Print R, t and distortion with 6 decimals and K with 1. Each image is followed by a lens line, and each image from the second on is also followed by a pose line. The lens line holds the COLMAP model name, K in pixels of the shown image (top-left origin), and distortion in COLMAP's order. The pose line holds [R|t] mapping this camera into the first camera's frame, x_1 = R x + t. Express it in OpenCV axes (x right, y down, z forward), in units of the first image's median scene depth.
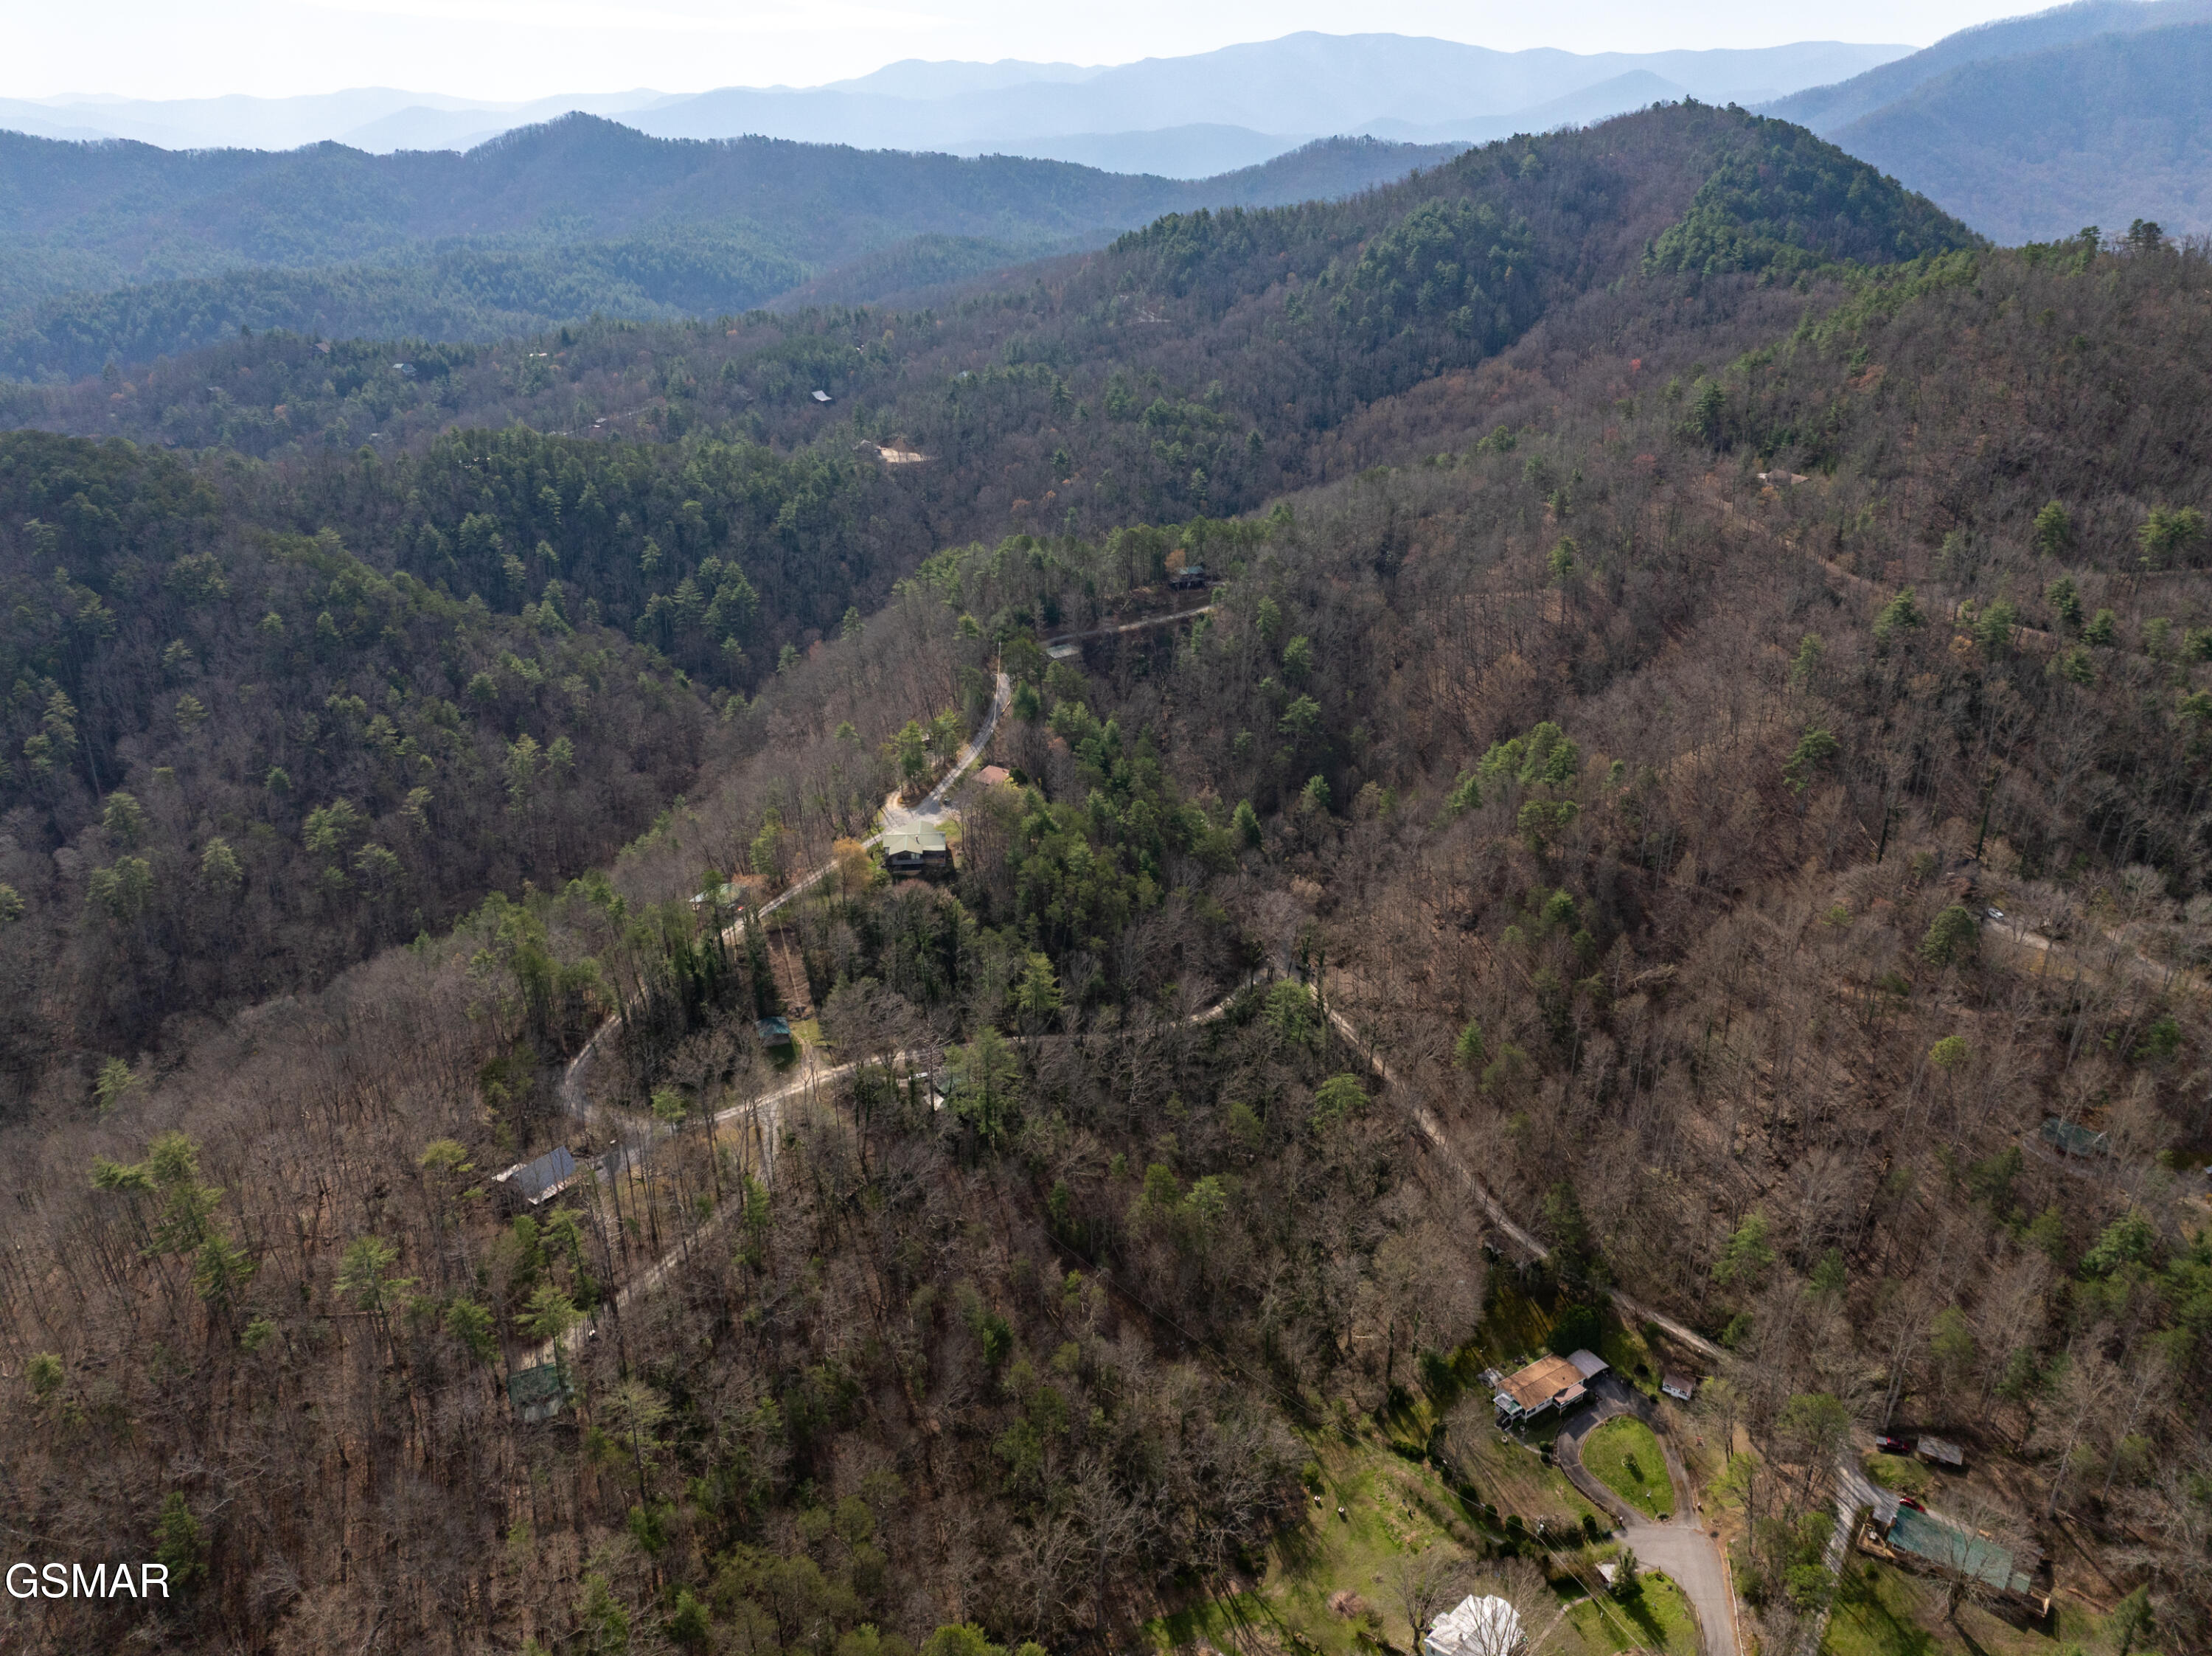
lens RADIAL K [[1552.0, 0, 1106.0], [0, 1552.0, 828.0], [0, 0, 1]] dist [-0.035135, 0.007320]
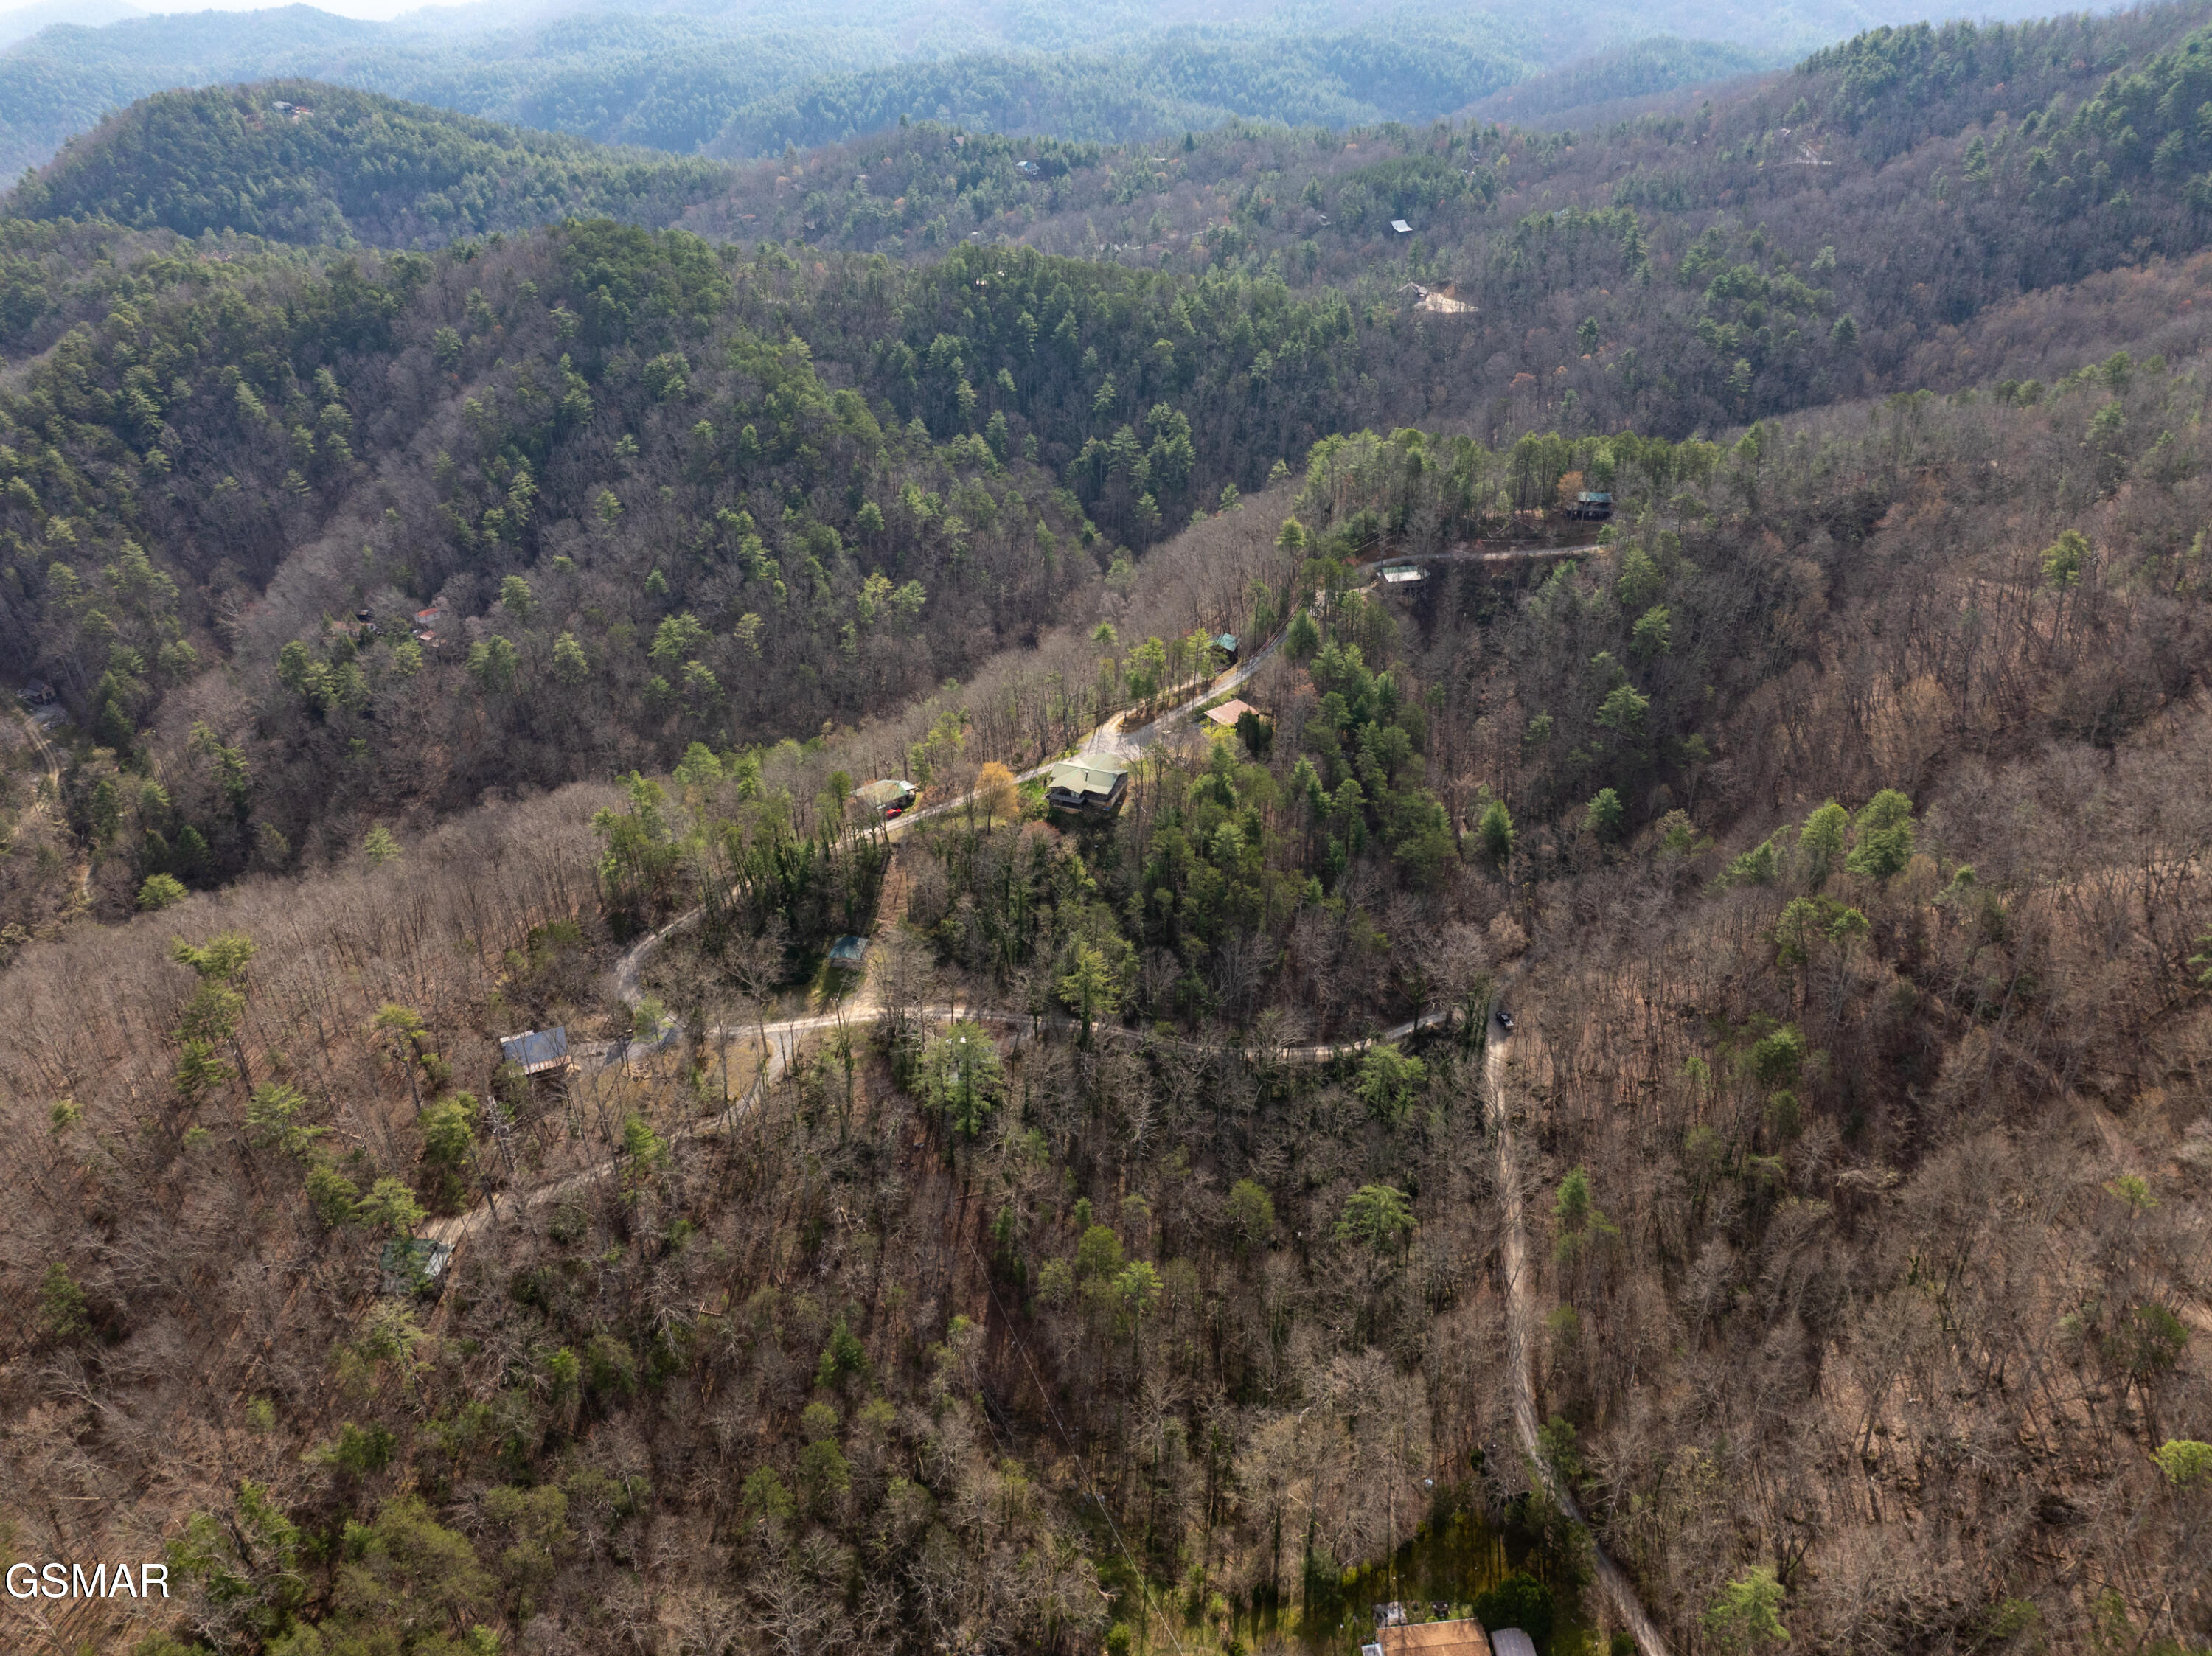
lens RADIAL K [[1549.7, 0, 1106.0], [0, 1549.7, 828.0], [0, 0, 1]] dist [-0.020585, -0.009955]
pose [[0.893242, 0.218054, -0.393155, 0.177804], [-0.170912, 0.973547, 0.151645, -0.071996], [0.415822, -0.068260, 0.906881, 0.123810]]
